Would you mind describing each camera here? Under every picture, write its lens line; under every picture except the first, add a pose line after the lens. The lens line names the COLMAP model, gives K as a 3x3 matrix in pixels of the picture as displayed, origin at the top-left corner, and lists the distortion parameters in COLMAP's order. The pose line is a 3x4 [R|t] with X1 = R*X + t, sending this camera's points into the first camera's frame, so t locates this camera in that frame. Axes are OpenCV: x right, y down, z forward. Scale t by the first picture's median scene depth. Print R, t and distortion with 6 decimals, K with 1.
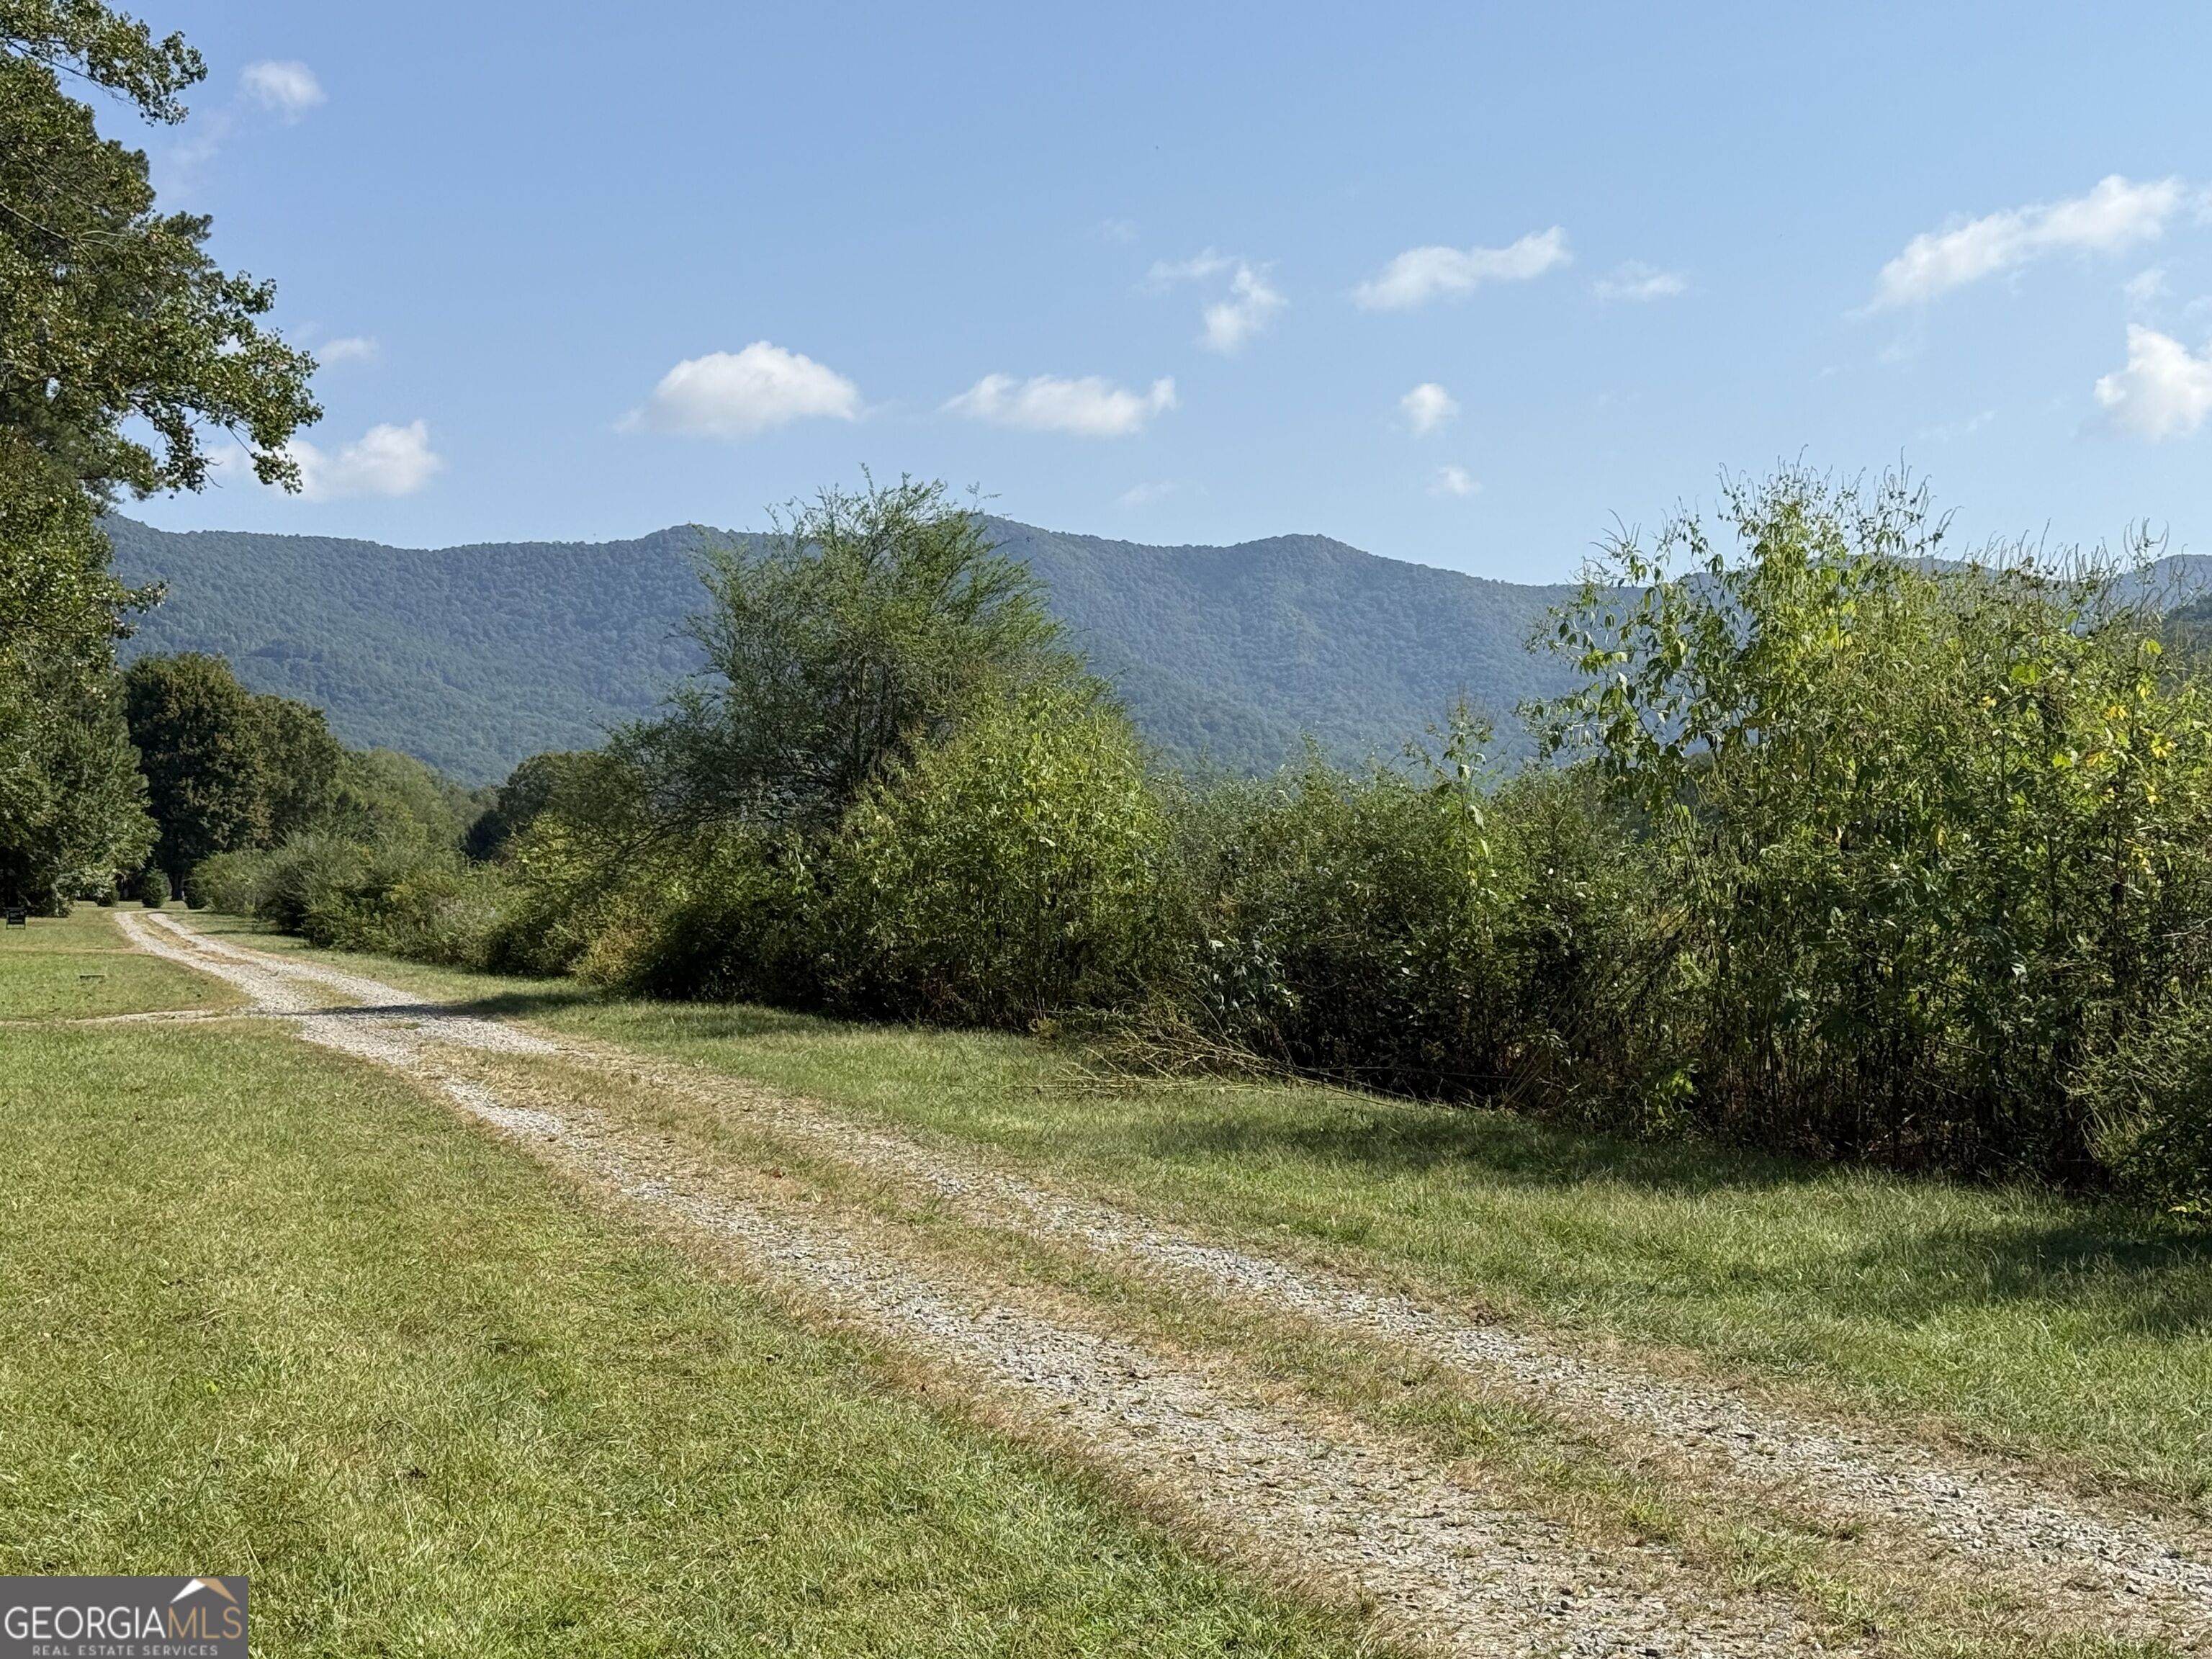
lens RADIAL K [[3319.5, 0, 1097.6], [0, 3319.5, 839.1], [0, 0, 1]] dist [0.131580, -0.232961]
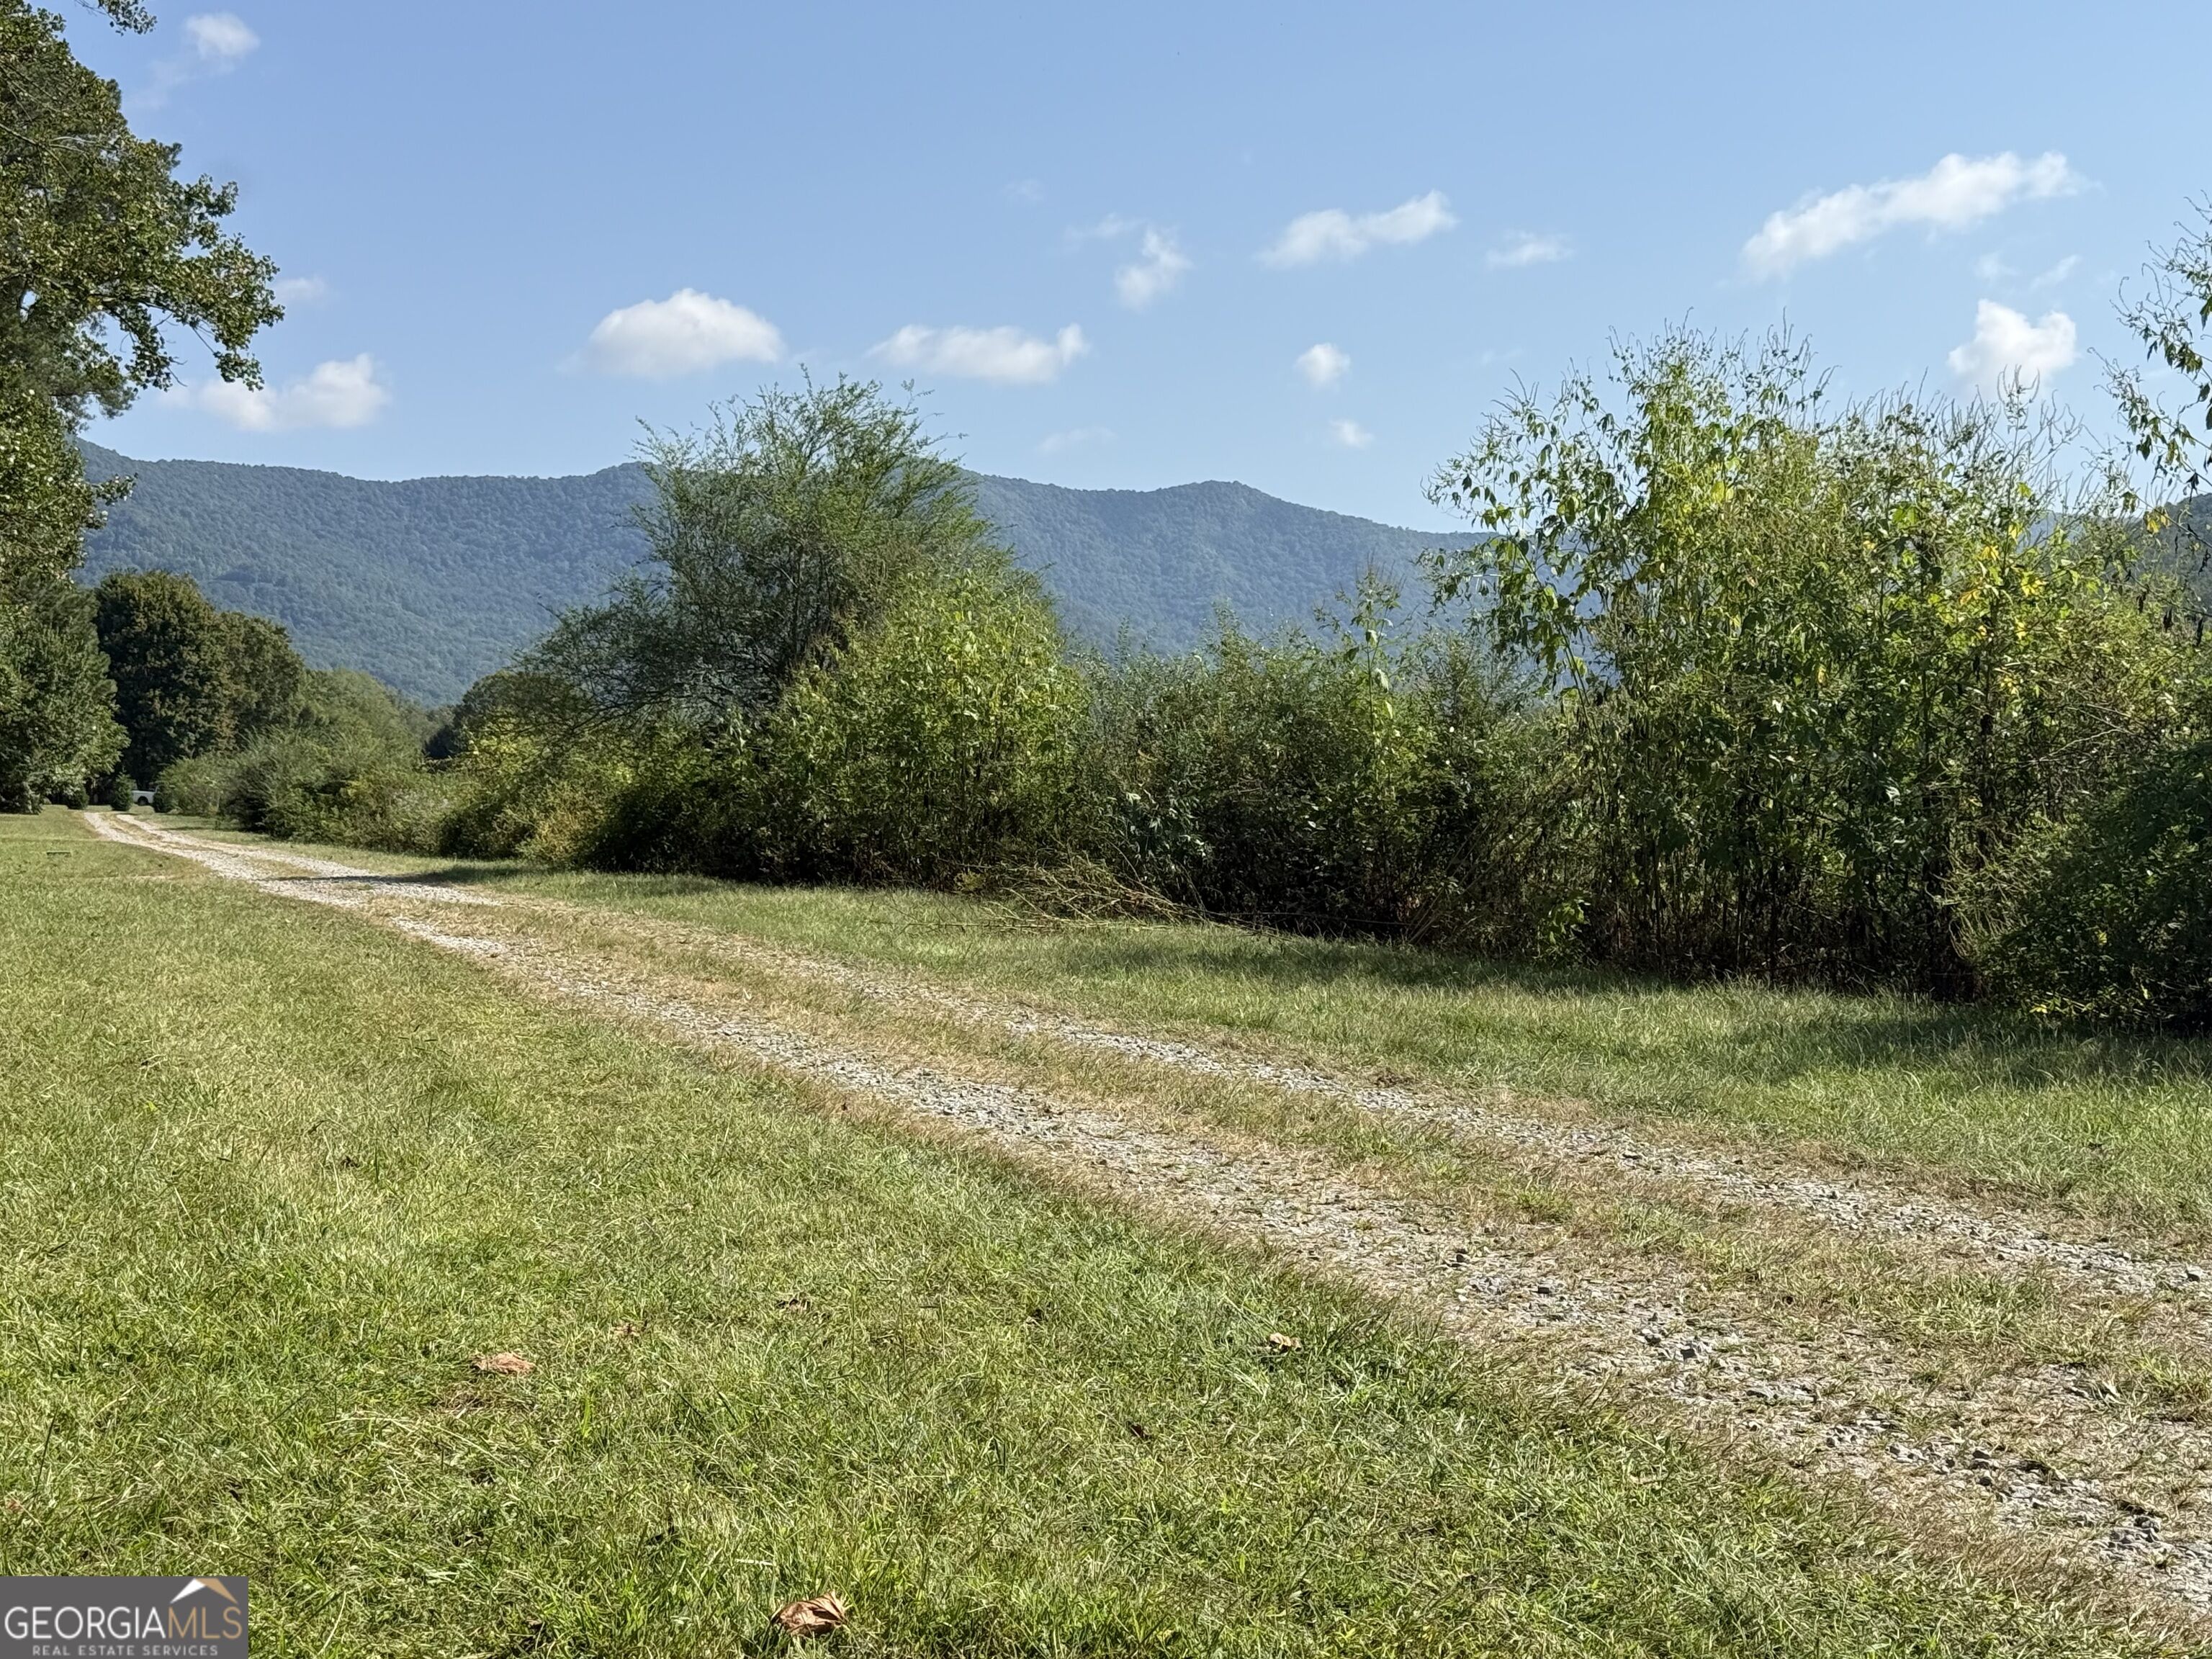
lens RADIAL K [[3130.2, 0, 1106.0], [0, 3130.2, 829.5], [0, 0, 1]] dist [0.109242, -0.041875]
pose [[0.999584, 0.010942, 0.026682, 0.000634], [-0.011474, 0.999736, 0.019895, 0.018619], [-0.026457, -0.020193, 0.999446, 0.008131]]
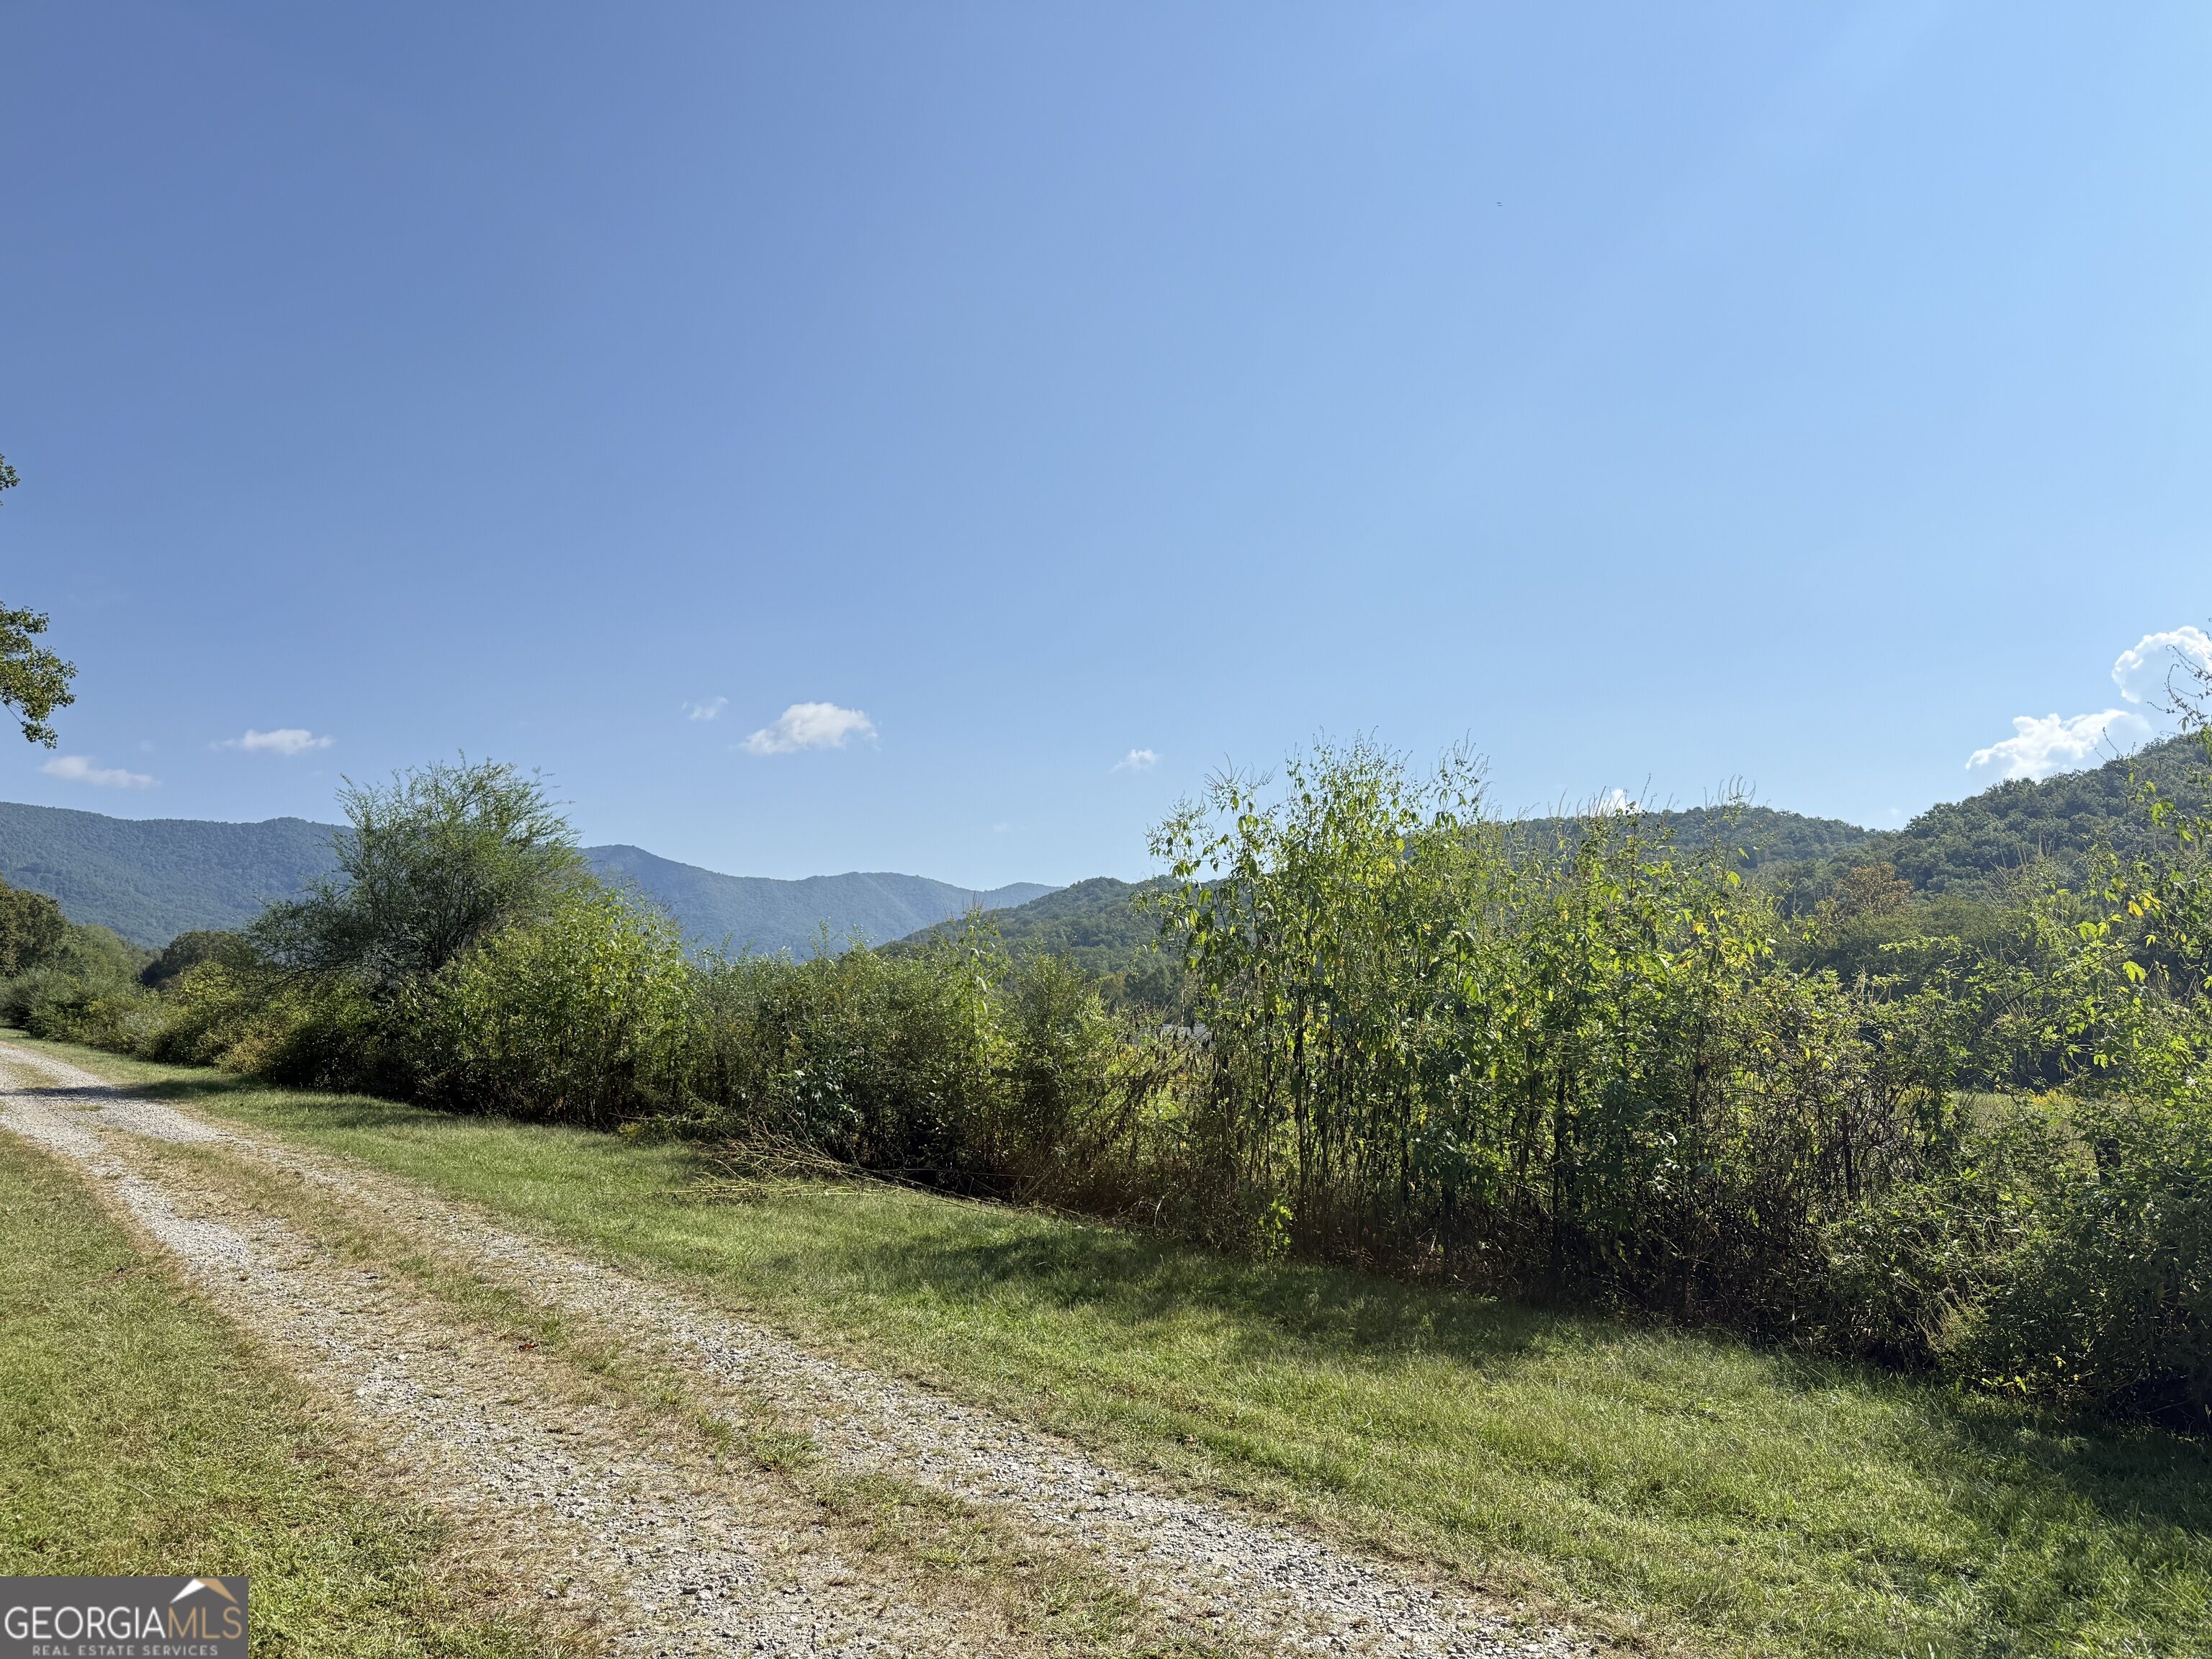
lens RADIAL K [[1525.5, 0, 1106.0], [0, 1525.5, 829.5], [0, 0, 1]] dist [-0.001218, -0.017802]
pose [[0.928930, 0.075992, 0.362374, -0.065504], [-0.035109, 0.992380, -0.118107, 0.001247], [-0.368588, 0.096990, 0.924519, 0.311191]]
